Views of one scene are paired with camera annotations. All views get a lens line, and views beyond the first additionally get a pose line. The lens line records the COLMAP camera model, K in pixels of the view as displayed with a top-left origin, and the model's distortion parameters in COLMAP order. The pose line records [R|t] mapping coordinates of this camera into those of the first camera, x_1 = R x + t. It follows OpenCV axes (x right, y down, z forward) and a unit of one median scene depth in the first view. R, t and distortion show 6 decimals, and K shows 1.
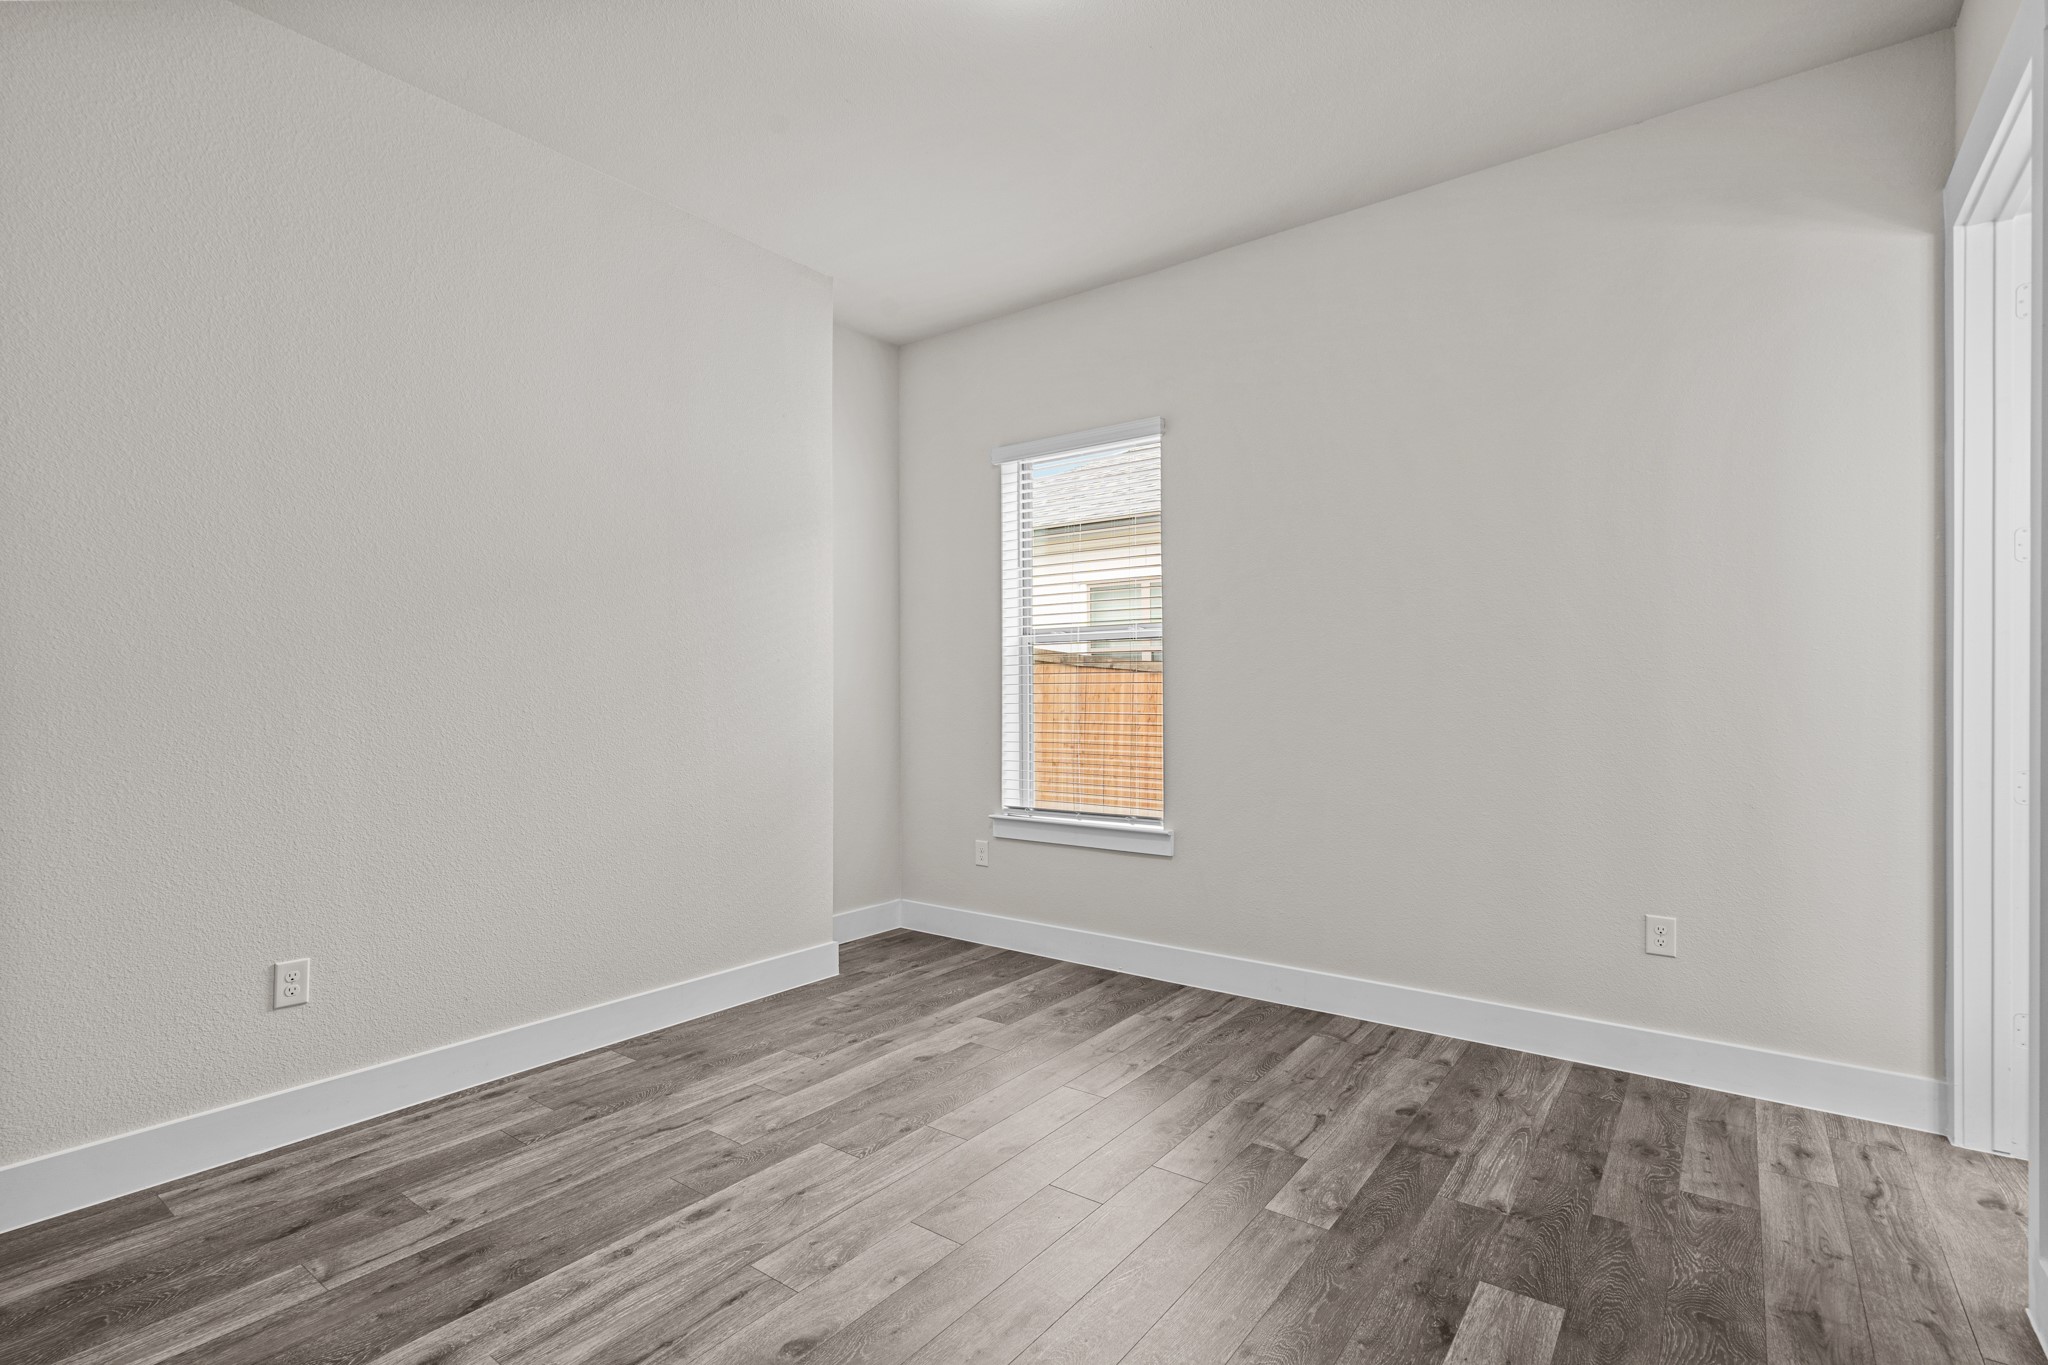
lens RADIAL K [[954.1, 0, 1007.0], [0, 954.1, 691.4], [0, 0, 1]] dist [-0.001481, 0.000534]
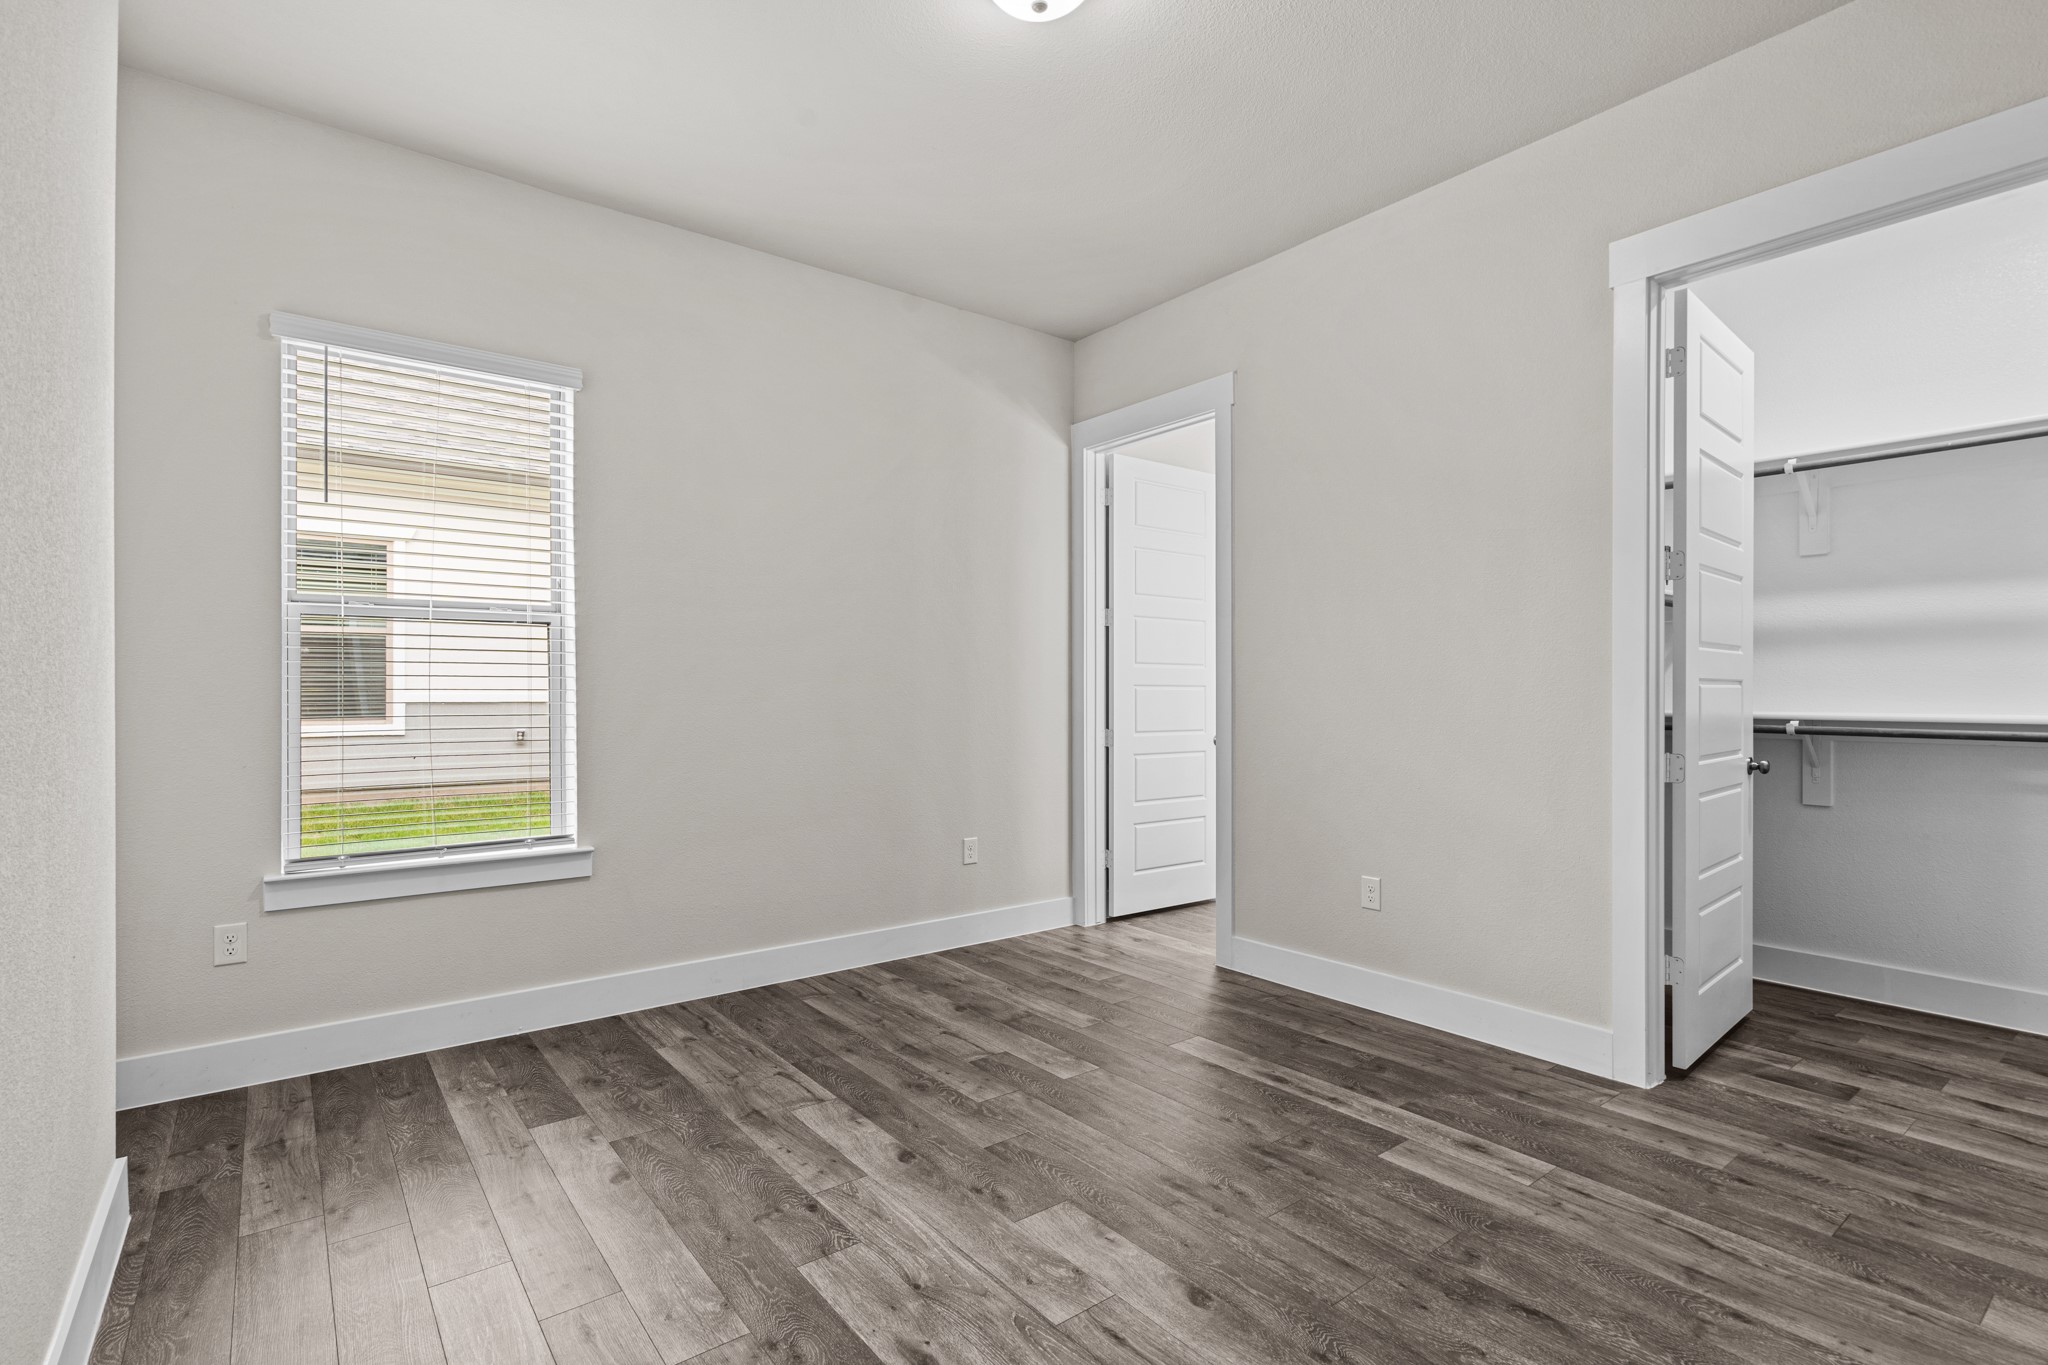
lens RADIAL K [[954.1, 0, 1007.0], [0, 954.1, 691.4], [0, 0, 1]] dist [-0.001481, 0.000534]
pose [[0.272209, 0.002304, 0.962235, -0.837472], [-0.004596, 0.999989, -0.001095, 0.003980], [-0.962227, -0.004124, 0.272217, 0.585285]]
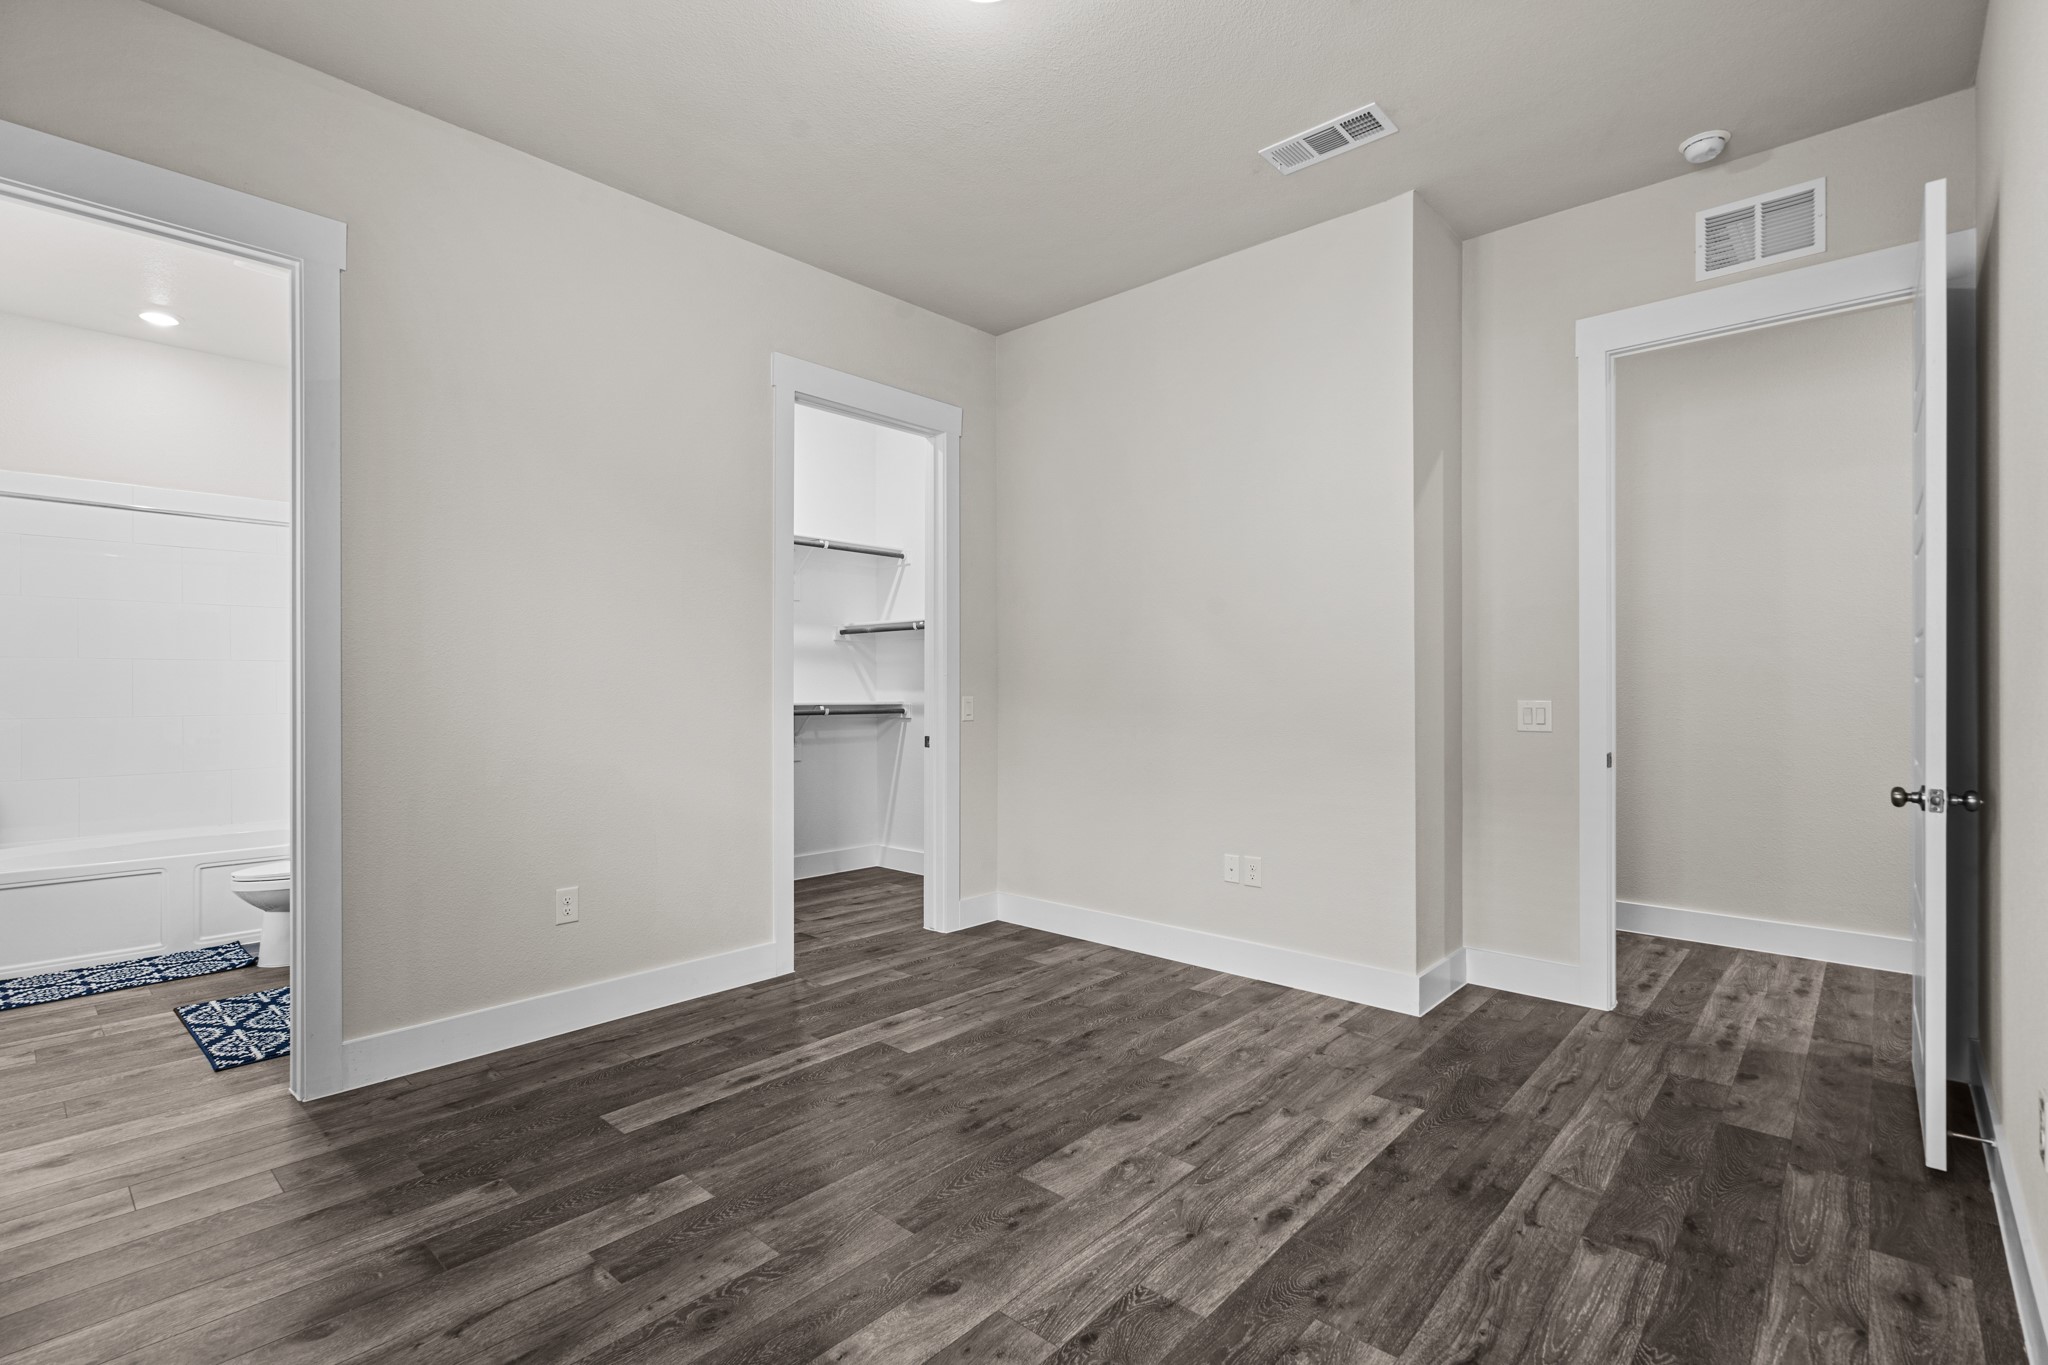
lens RADIAL K [[954.1, 0, 1007.0], [0, 954.1, 691.4], [0, 0, 1]] dist [-0.001481, 0.000534]
pose [[-0.995110, 0.002918, 0.098728, -0.112123], [0.002896, 0.999996, -0.000367, 0.009052], [-0.098729, -0.000079, -0.995114, 1.603884]]
